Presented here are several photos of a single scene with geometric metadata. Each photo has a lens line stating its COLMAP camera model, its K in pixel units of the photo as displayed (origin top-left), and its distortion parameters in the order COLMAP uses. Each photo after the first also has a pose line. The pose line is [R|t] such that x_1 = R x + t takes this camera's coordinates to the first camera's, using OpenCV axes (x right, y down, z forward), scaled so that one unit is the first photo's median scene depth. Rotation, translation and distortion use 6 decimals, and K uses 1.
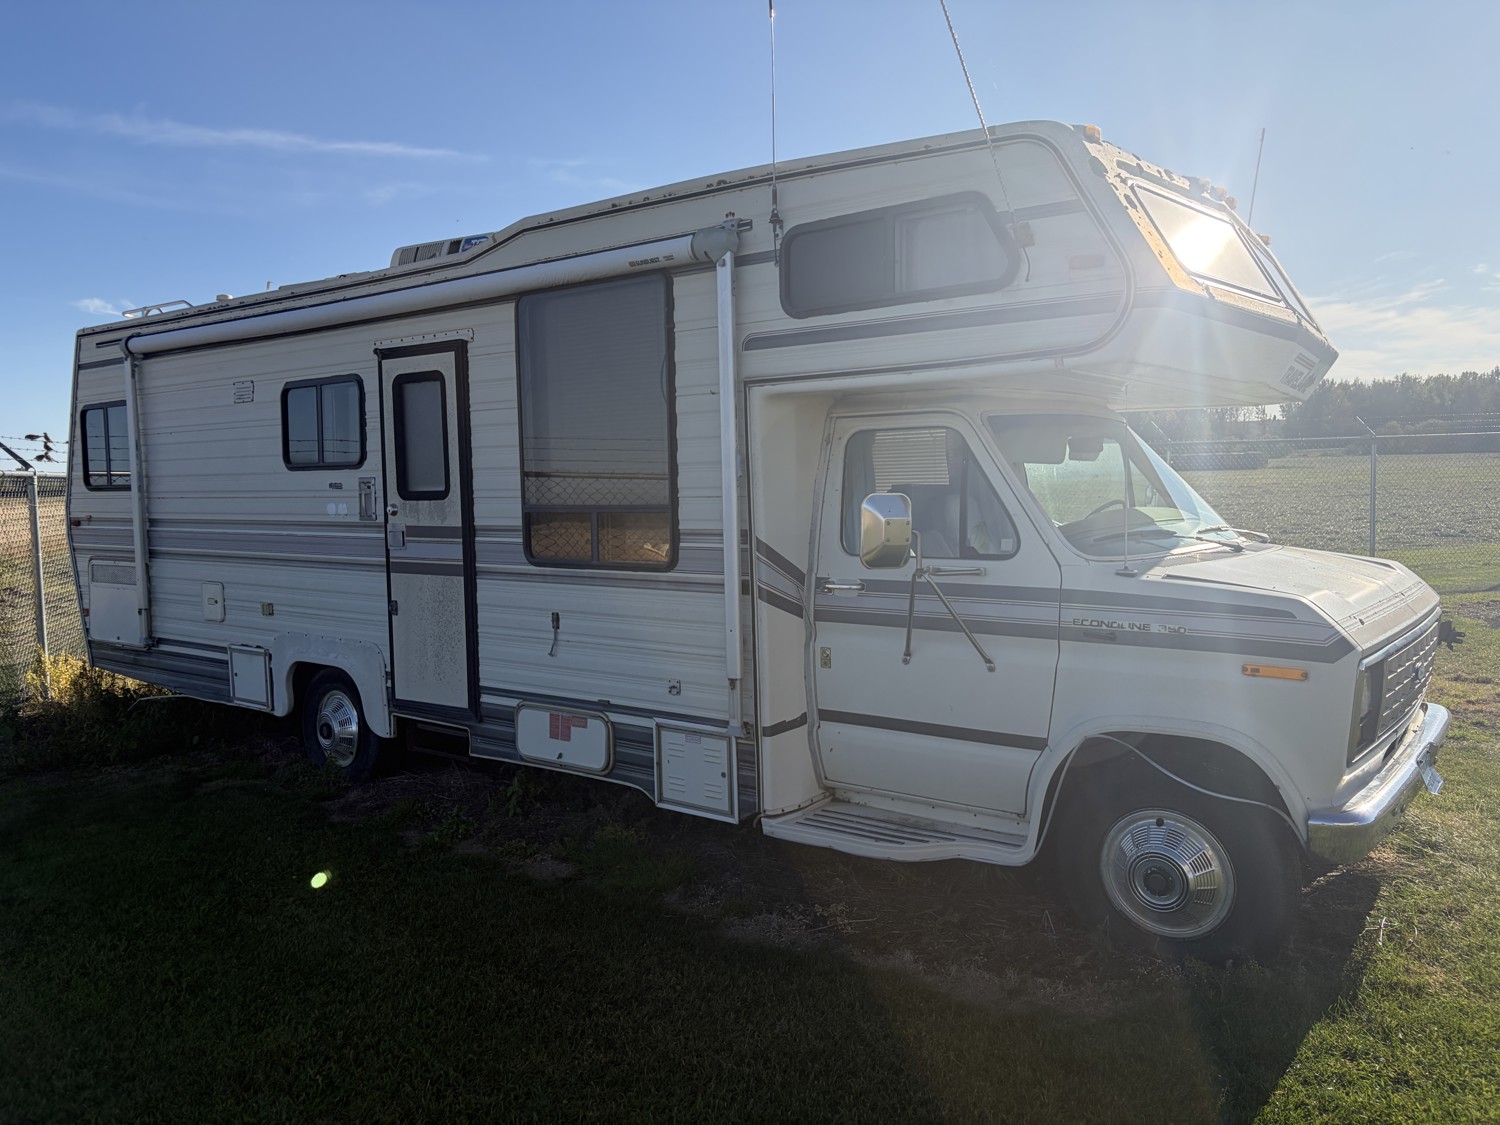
lens RADIAL K [[1111.3, 0, 750.0], [0, 1111.3, 562.5], [0, 0, 1]] dist [0.091511, -0.002559]
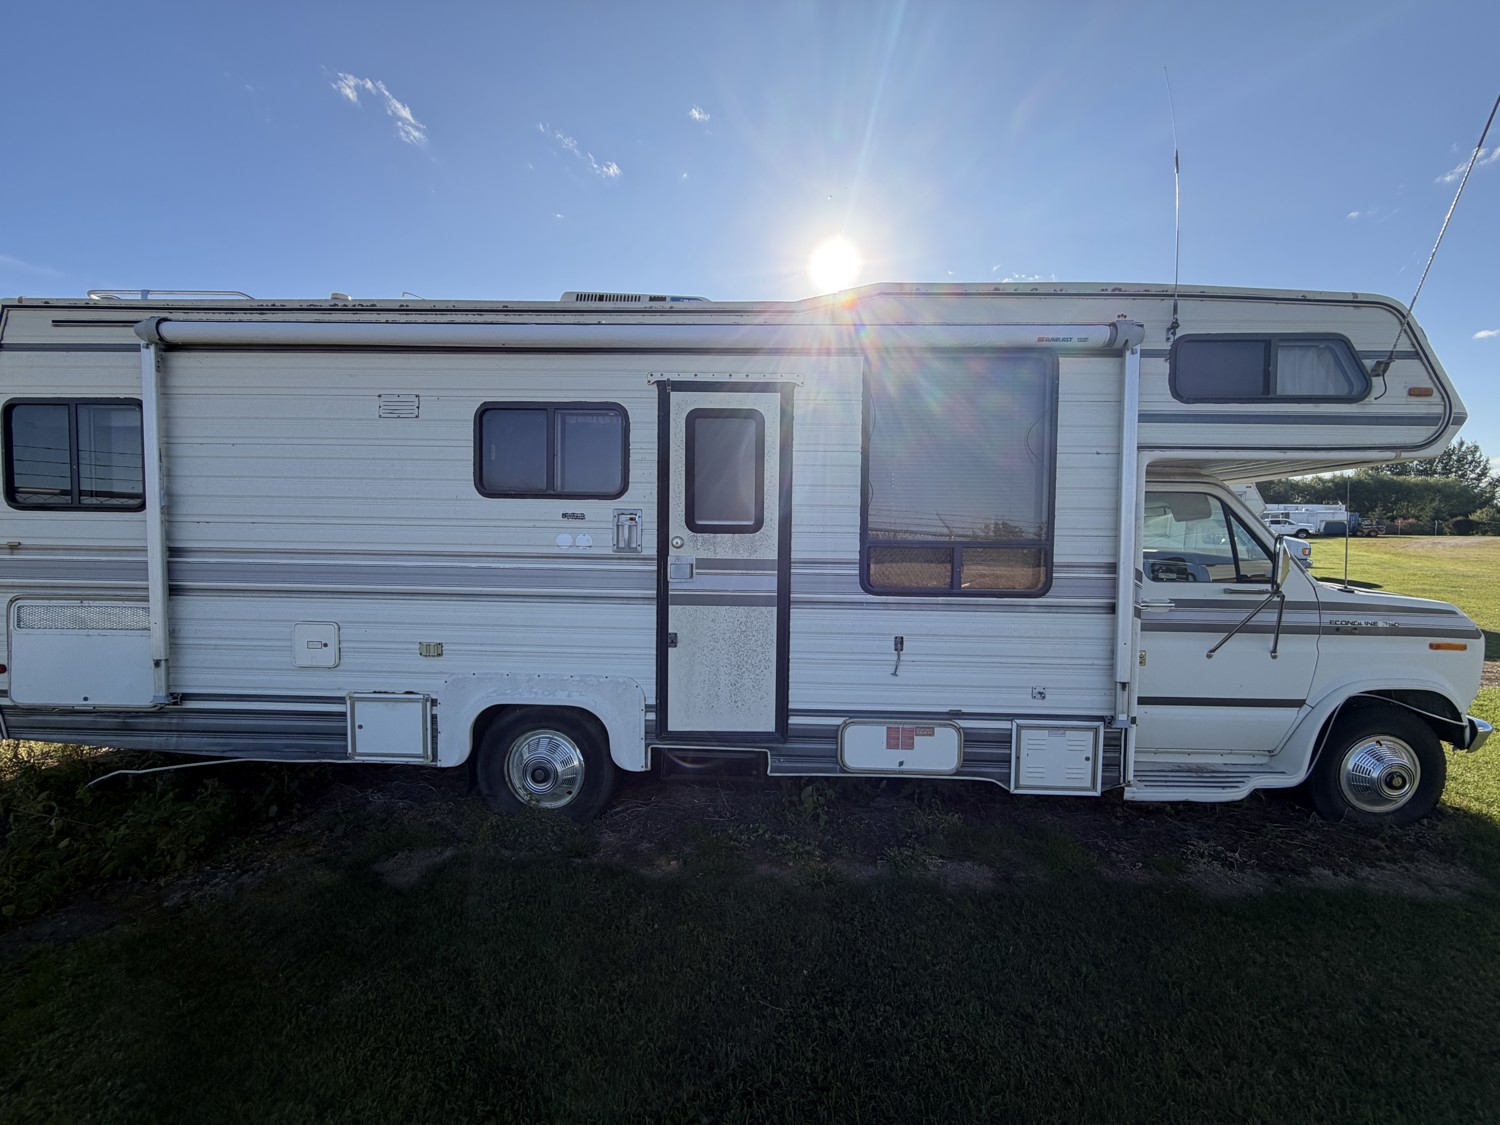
lens RADIAL K [[617.5, 0, 748.6], [0, 617.5, 554.8], [0, 0, 1]] dist [0.012847, -0.000213]
pose [[0.810792, -0.002659, 0.585328, -0.615843], [0.014508, 0.999774, -0.015556, -0.027612], [-0.585154, 0.021105, 0.810648, 0.542963]]
